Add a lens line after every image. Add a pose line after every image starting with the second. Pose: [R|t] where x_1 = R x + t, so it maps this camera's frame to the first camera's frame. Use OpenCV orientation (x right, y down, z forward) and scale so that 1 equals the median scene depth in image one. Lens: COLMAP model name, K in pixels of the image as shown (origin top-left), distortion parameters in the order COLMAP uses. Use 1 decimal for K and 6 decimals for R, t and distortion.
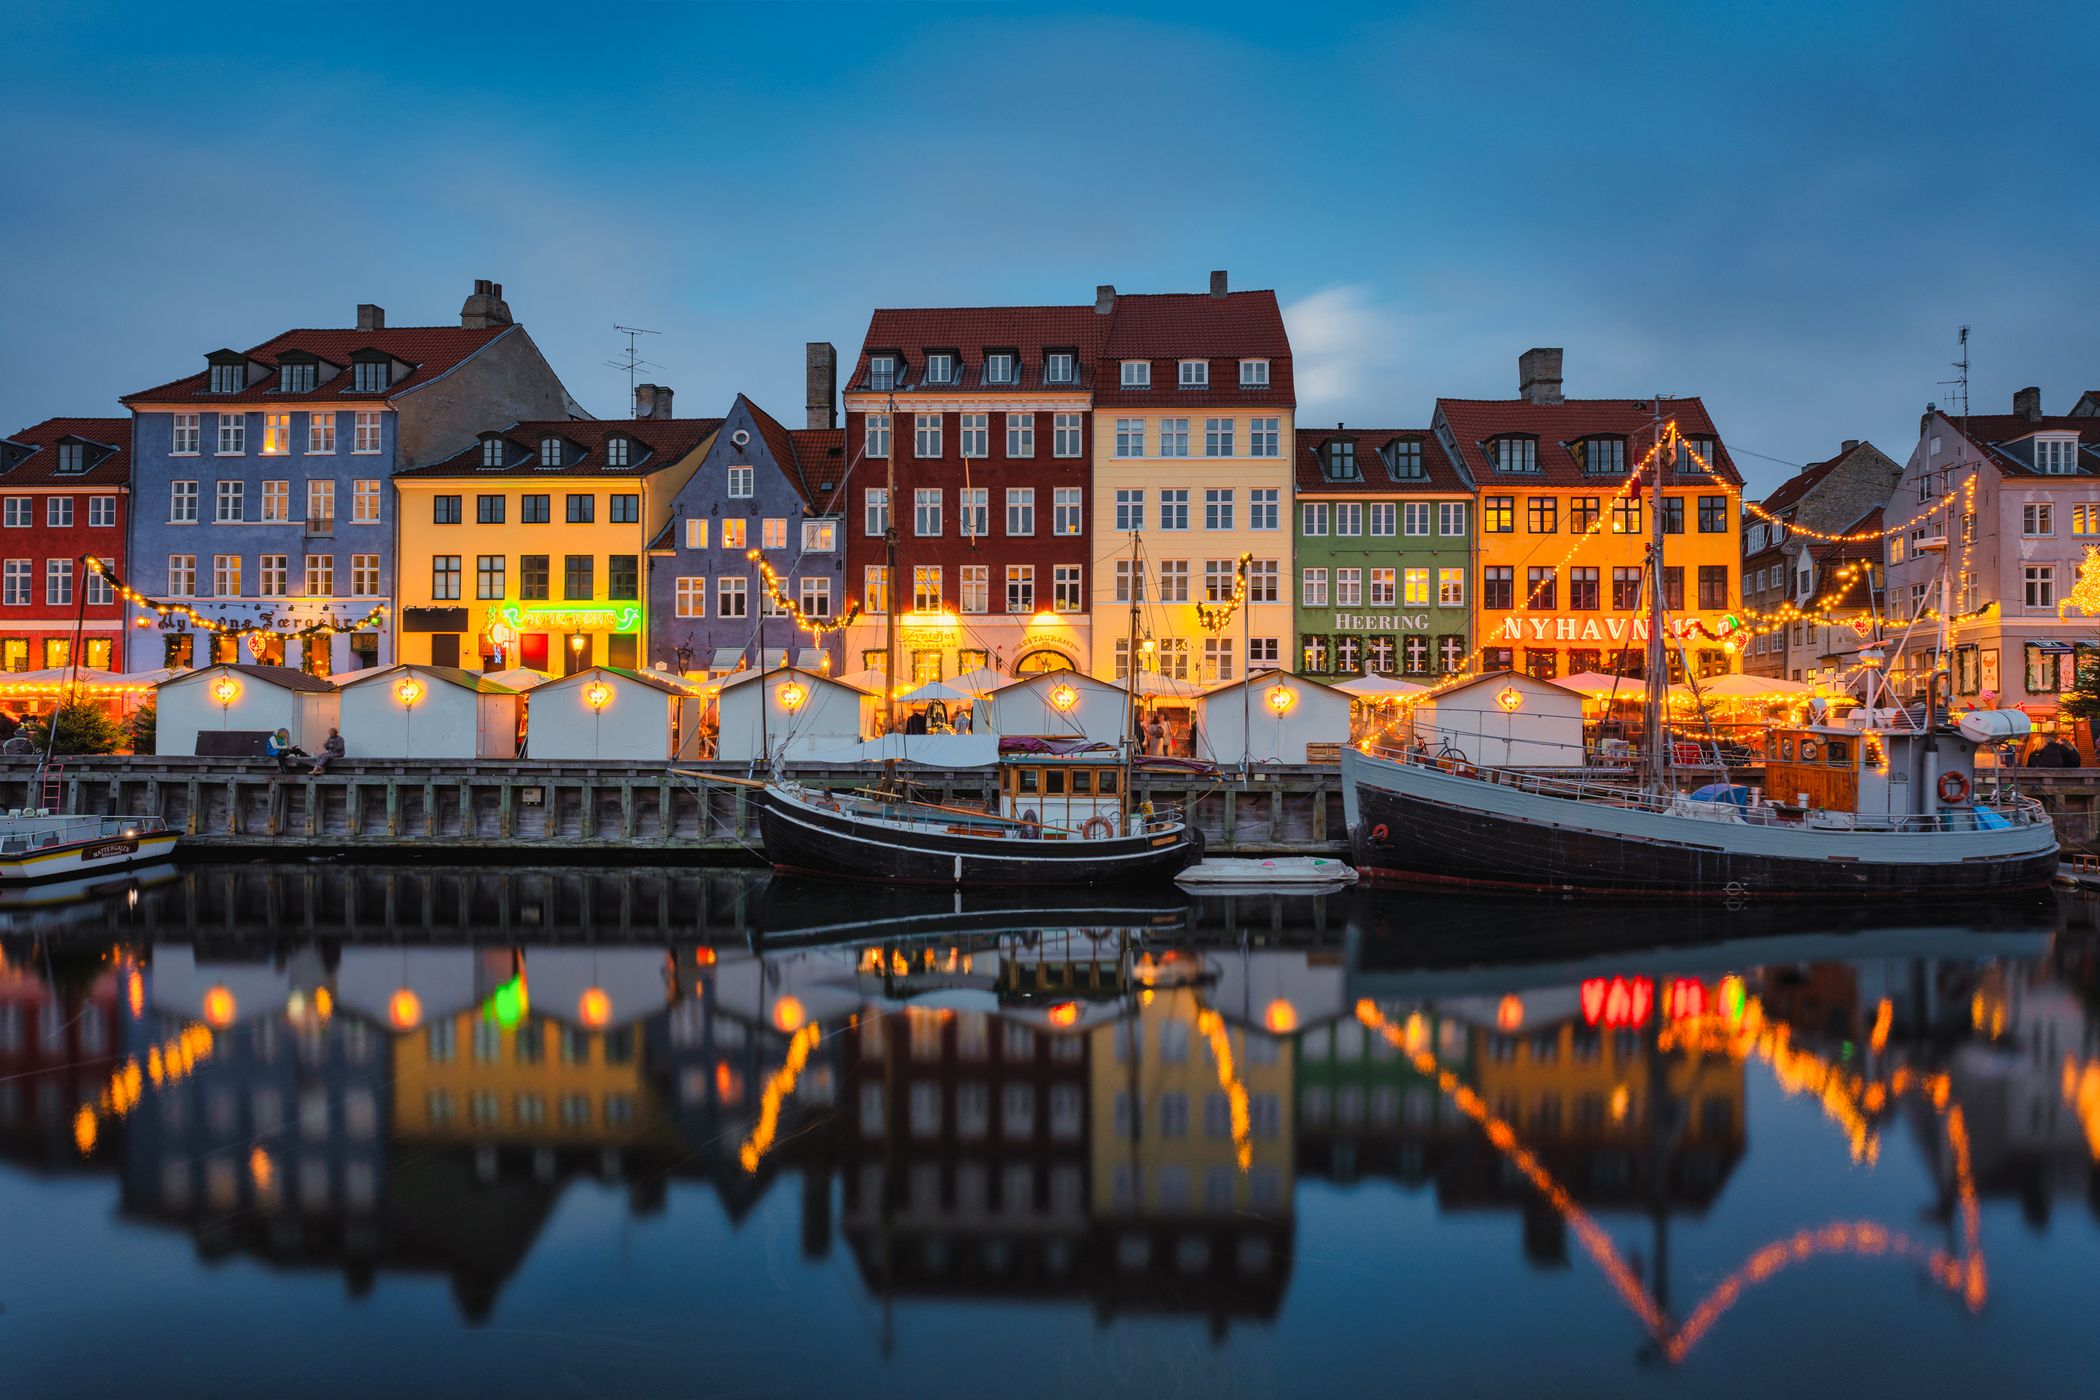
lens RADIAL K [[990.0, 0, 1077.1], [0, 990.0, 723.6], [0, 0, 1]] dist [-0.009169, -0.001726]
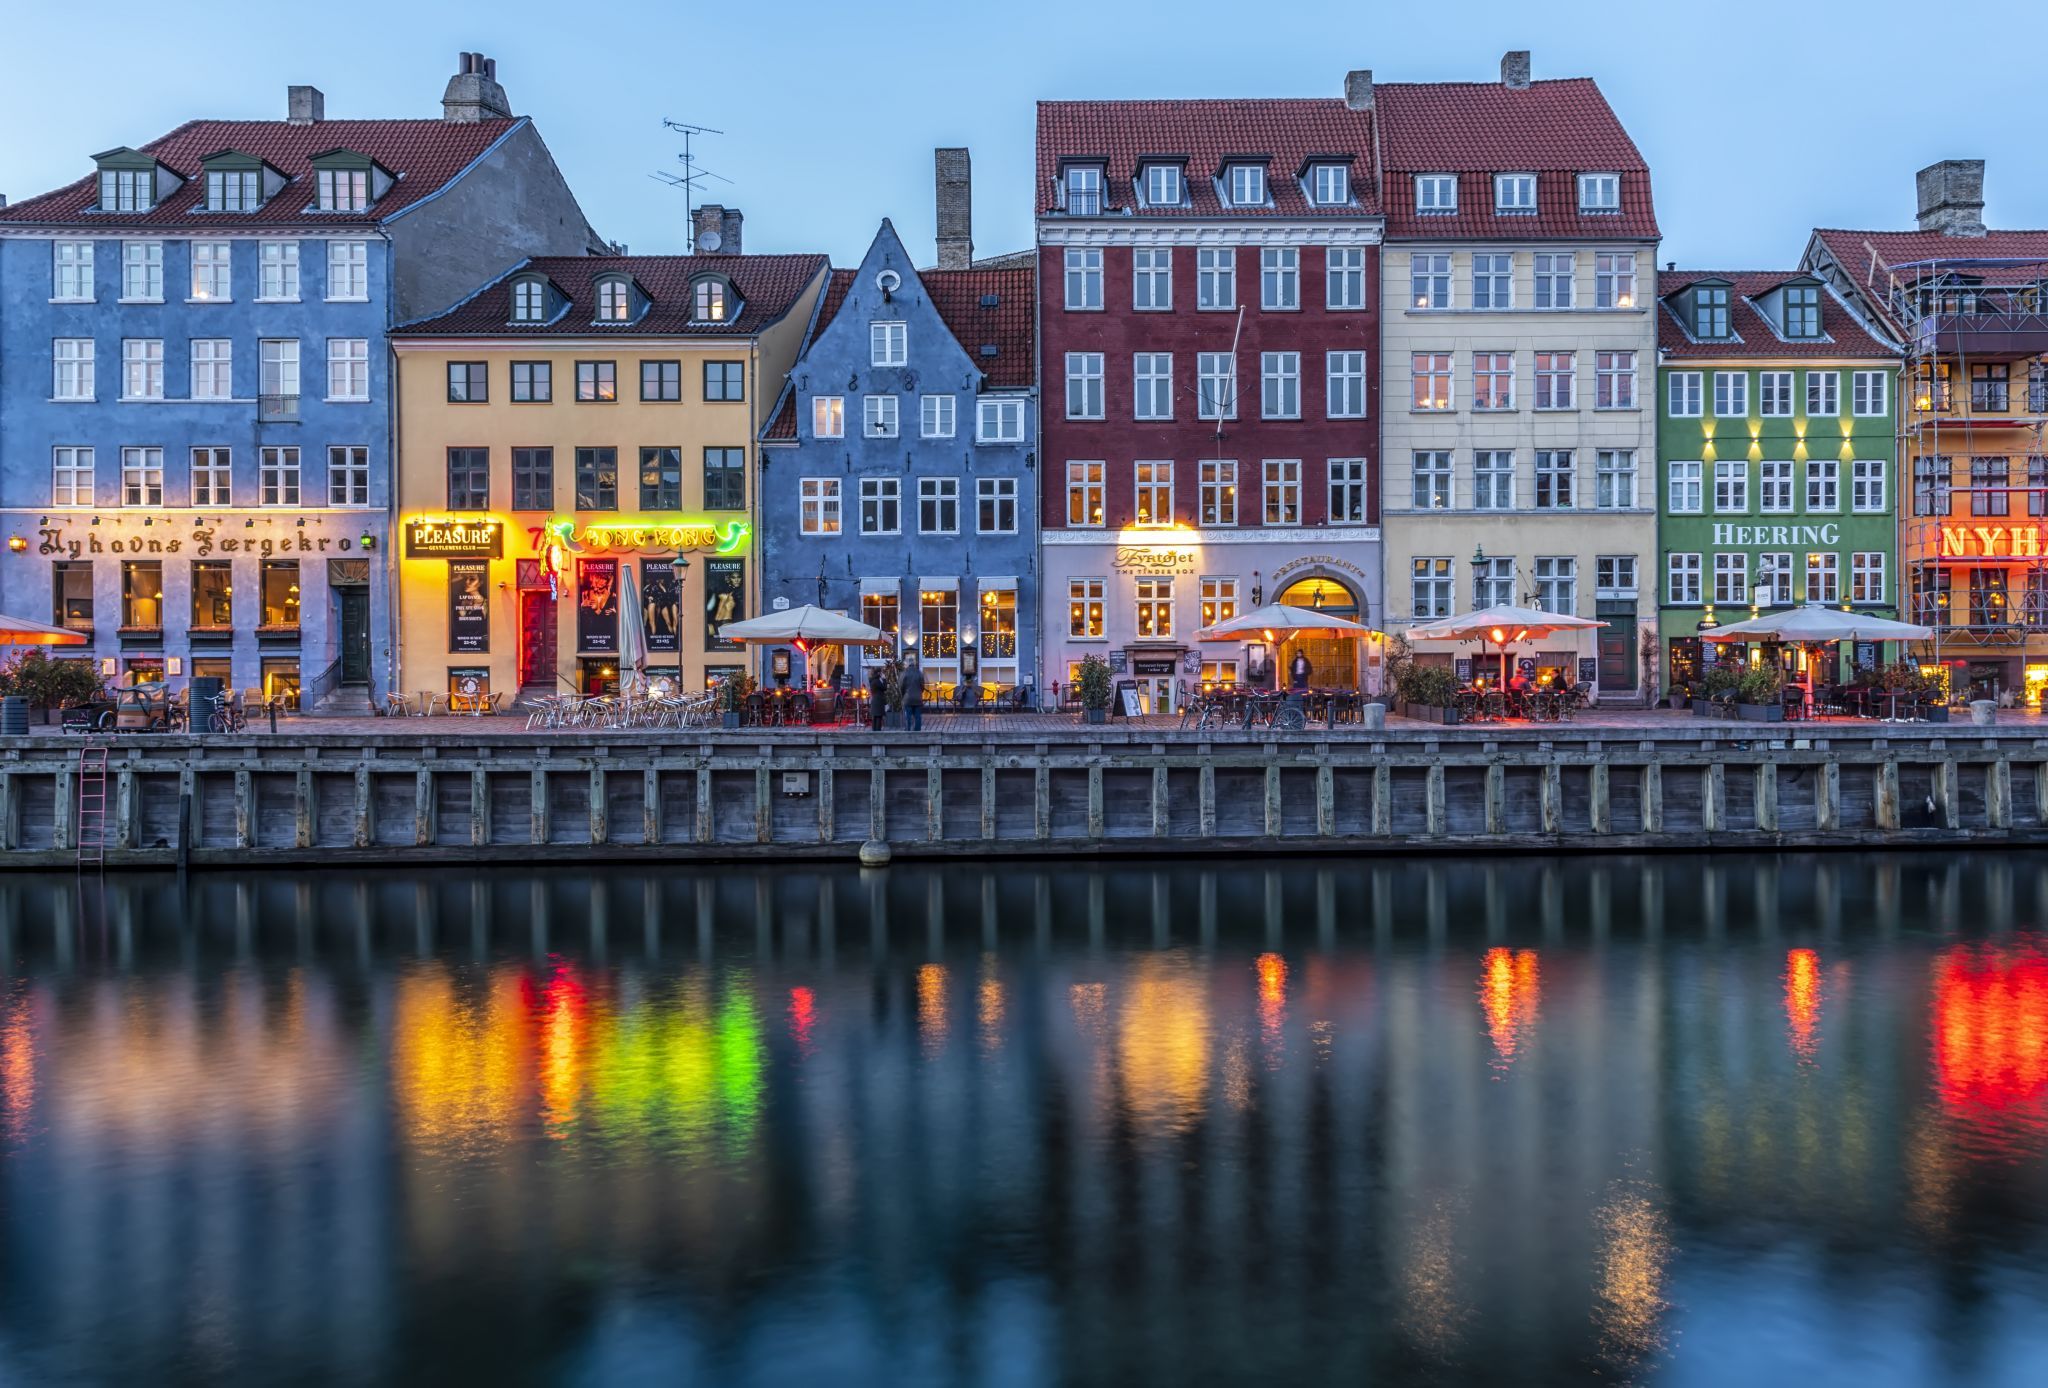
lens RADIAL K [[1361.2, 0, 999.7], [0, 1361.2, 707.1], [0, 0, 1]] dist [0.011059, -0.010813]
pose [[0.999132, -0.011005, 0.040183, -0.305690], [0.010198, 0.999743, 0.020239, -0.000521], [-0.040396, -0.019812, 0.998987, 0.005267]]
